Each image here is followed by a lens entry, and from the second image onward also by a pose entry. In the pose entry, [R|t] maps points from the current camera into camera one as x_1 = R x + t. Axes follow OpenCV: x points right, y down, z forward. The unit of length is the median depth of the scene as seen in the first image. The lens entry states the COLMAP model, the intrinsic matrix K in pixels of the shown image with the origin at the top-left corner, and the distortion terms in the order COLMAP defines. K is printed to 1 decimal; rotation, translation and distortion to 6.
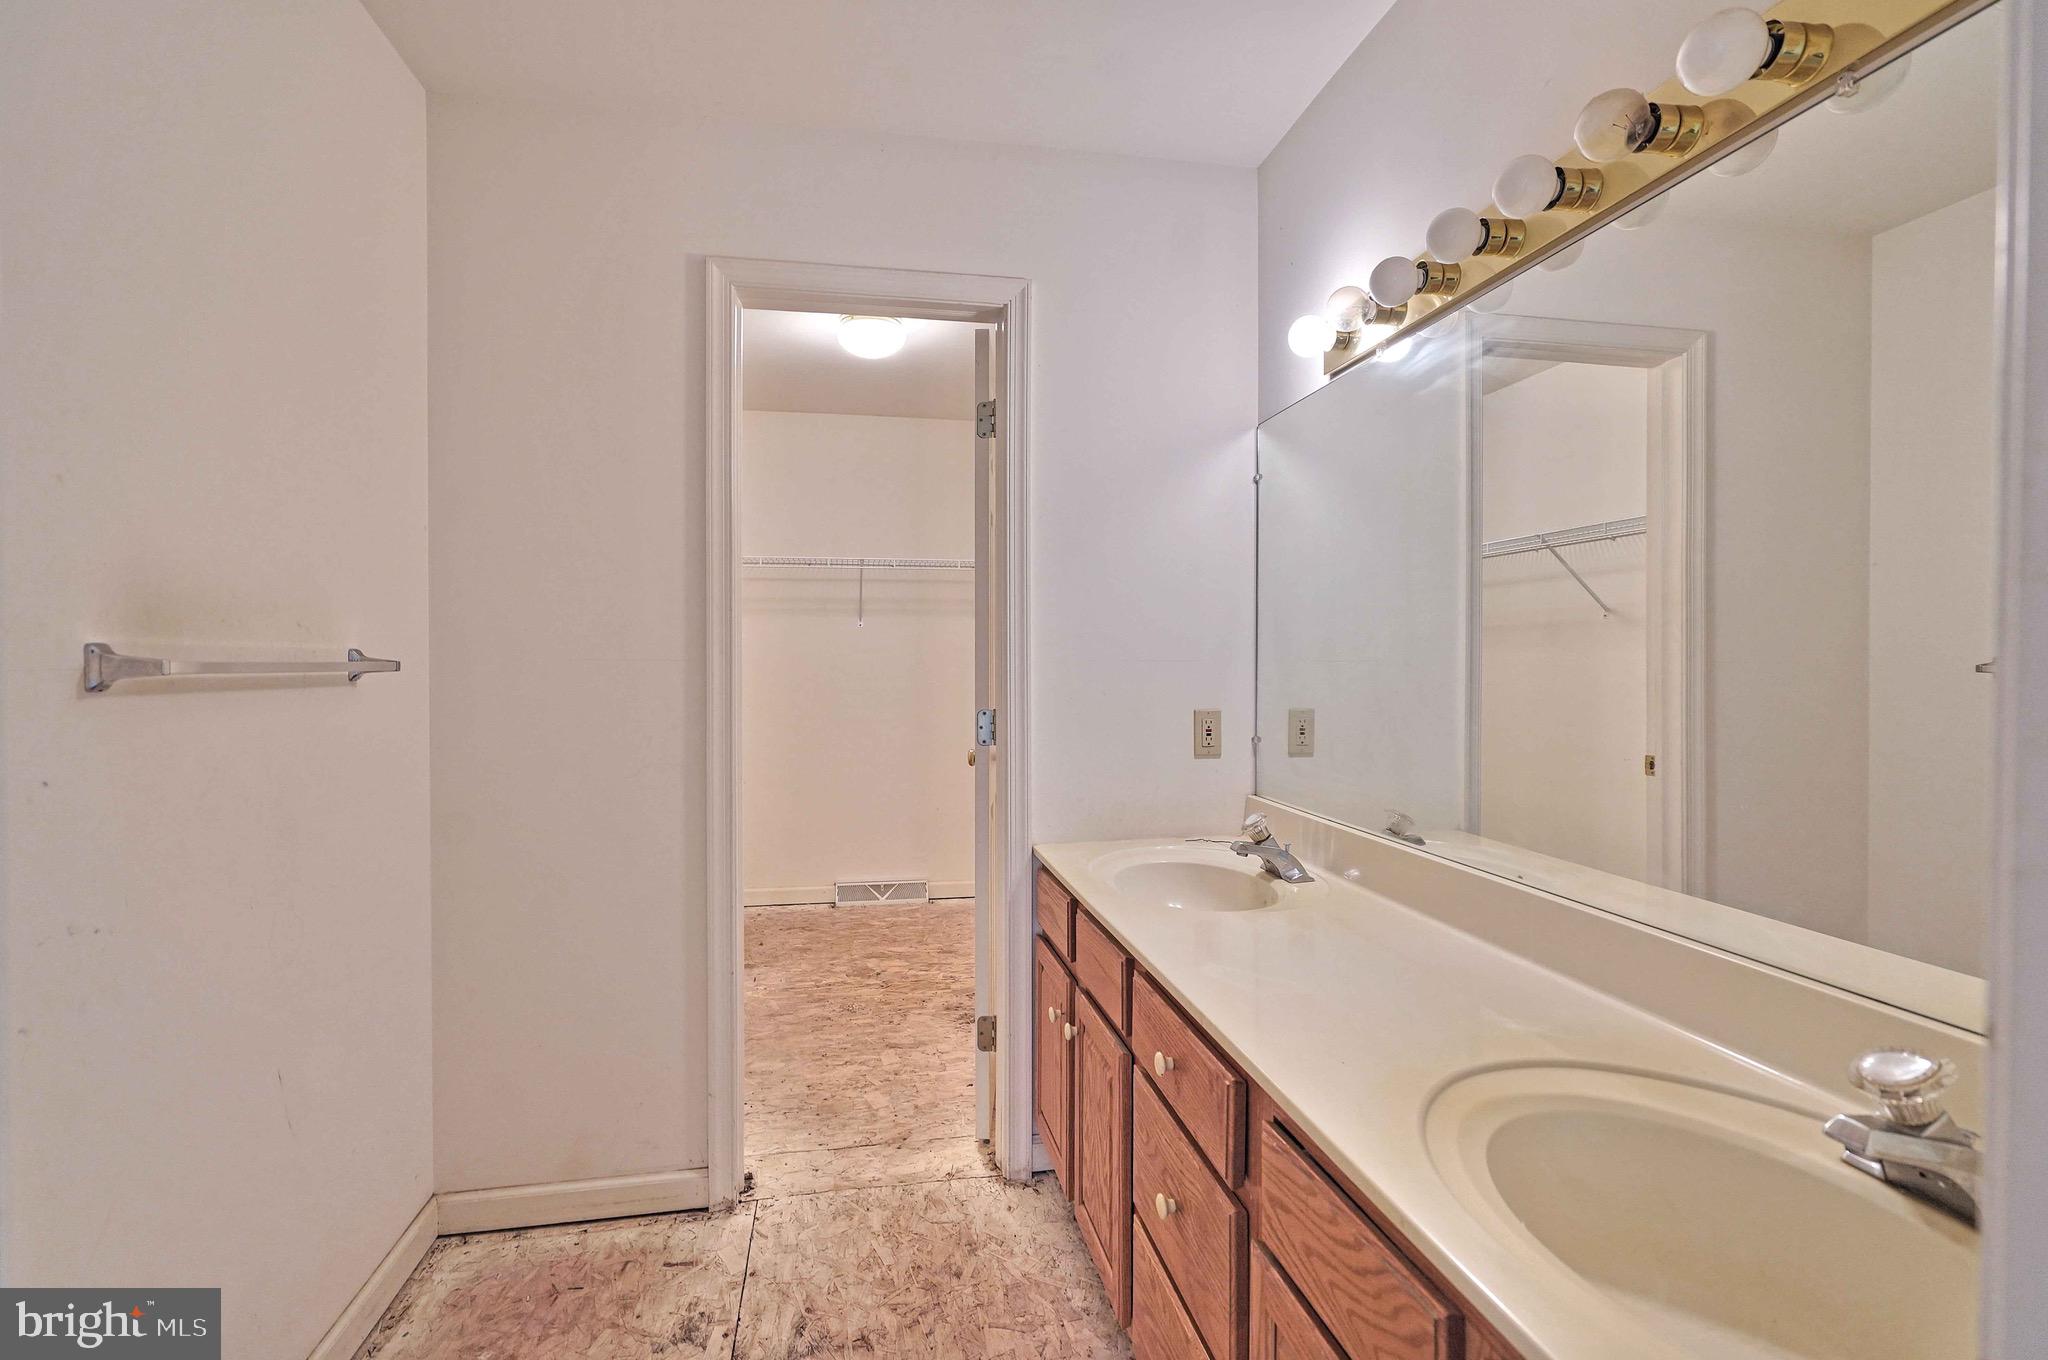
lens RADIAL K [[940.9, 0, 1018.2], [0, 940.9, 662.1], [0, 0, 1]] dist [-0.008088, 0.000635]
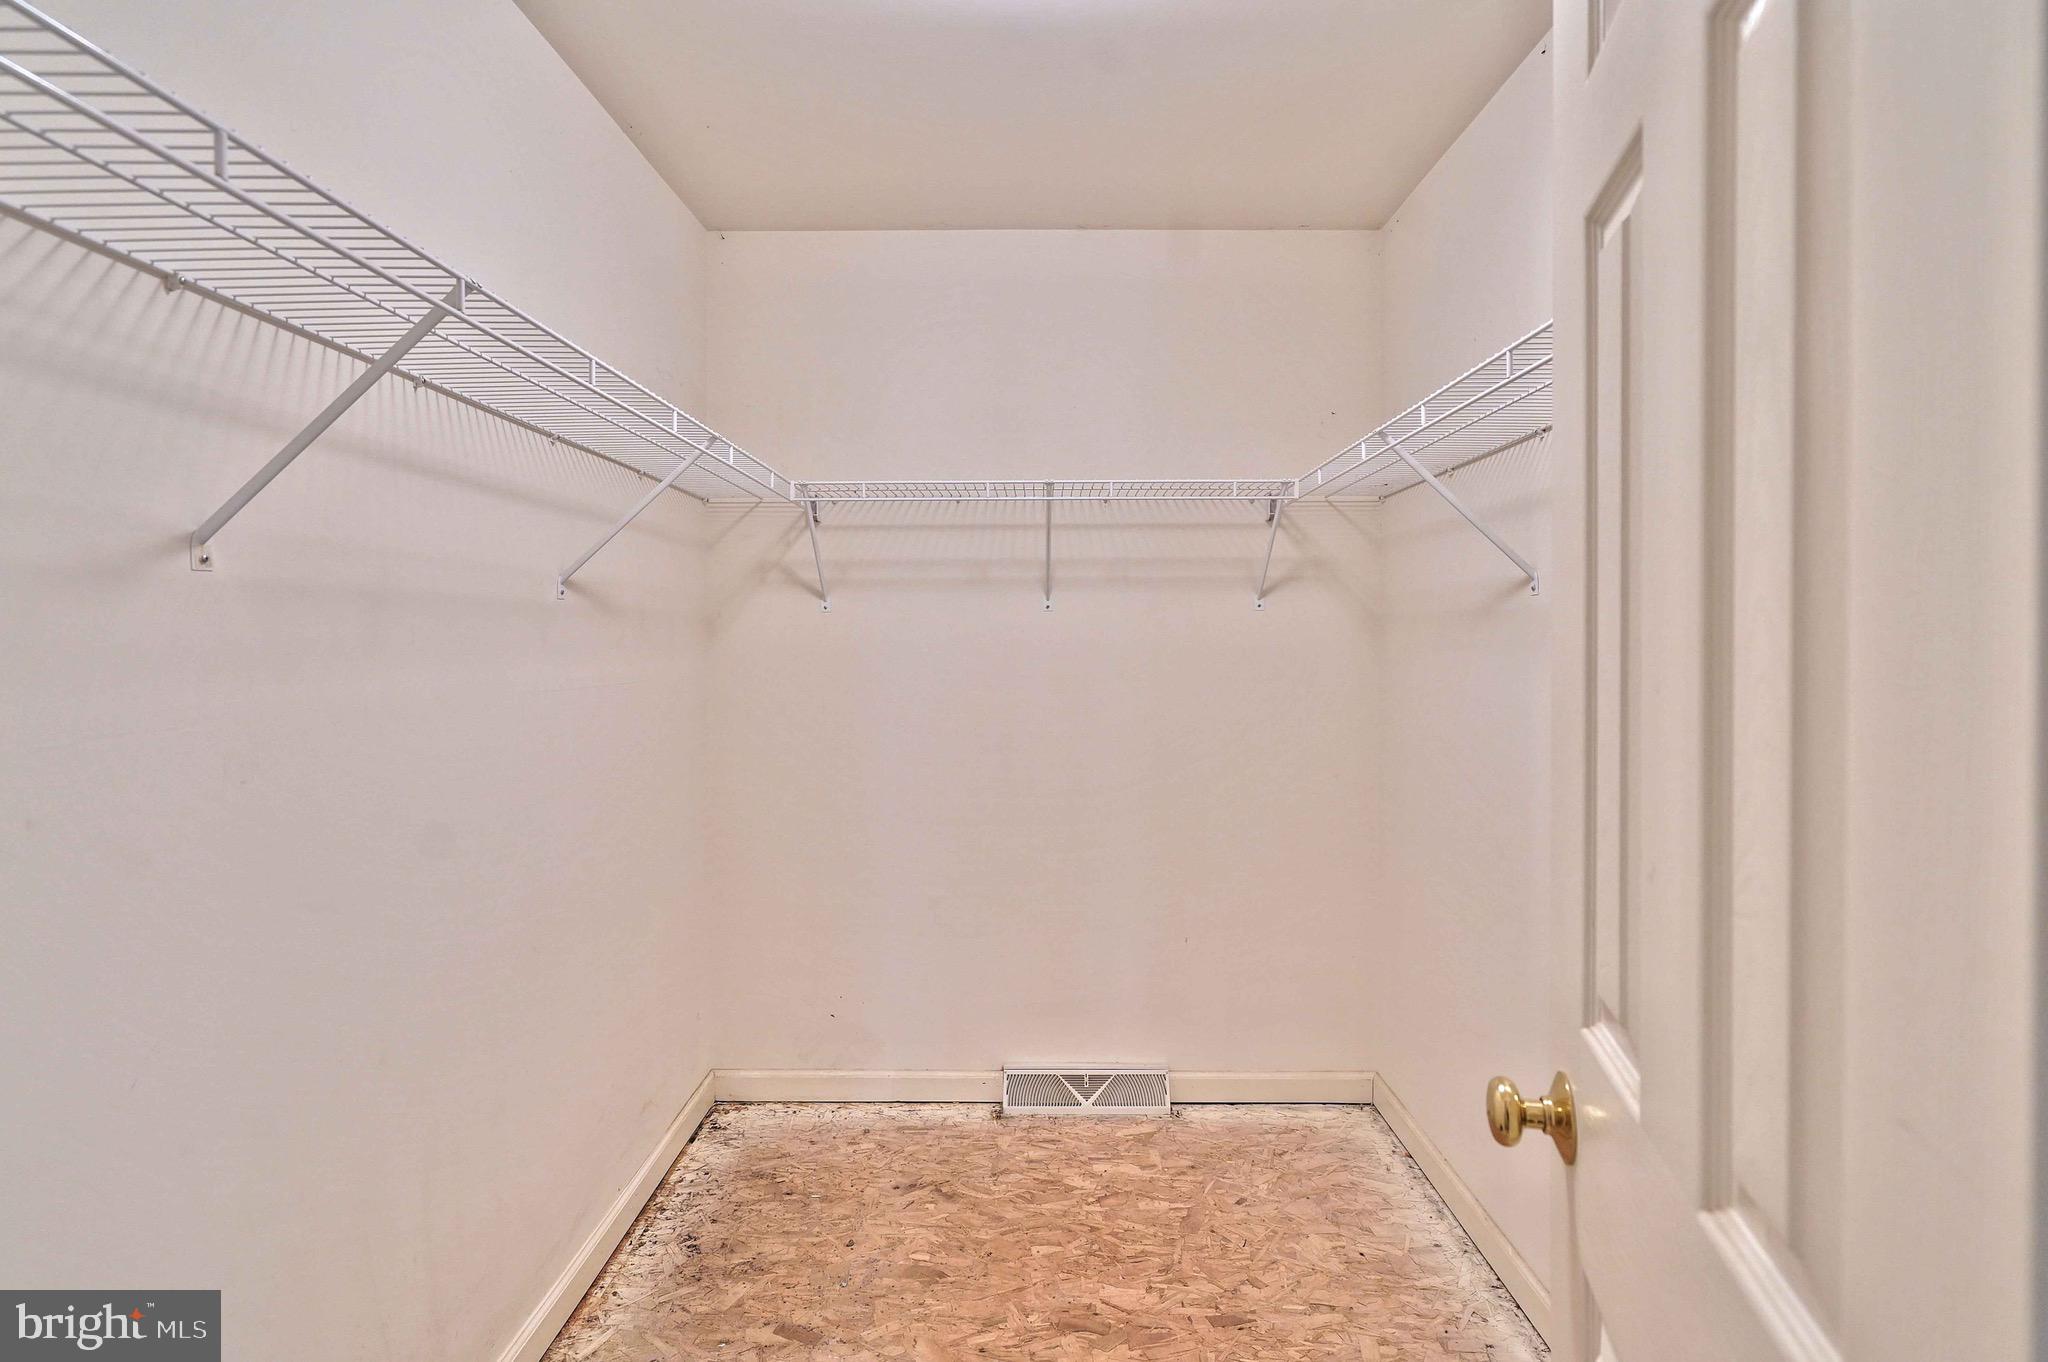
lens RADIAL K [[940.9, 0, 1018.2], [0, 940.9, 663.1], [0, 0, 1]] dist [-0.008088, 0.000635]
pose [[0.978757, 0.002821, -0.205005, -0.073057], [0.000987, 0.999829, 0.018469, -0.017238], [0.205022, -0.018279, 0.978587, 0.466686]]
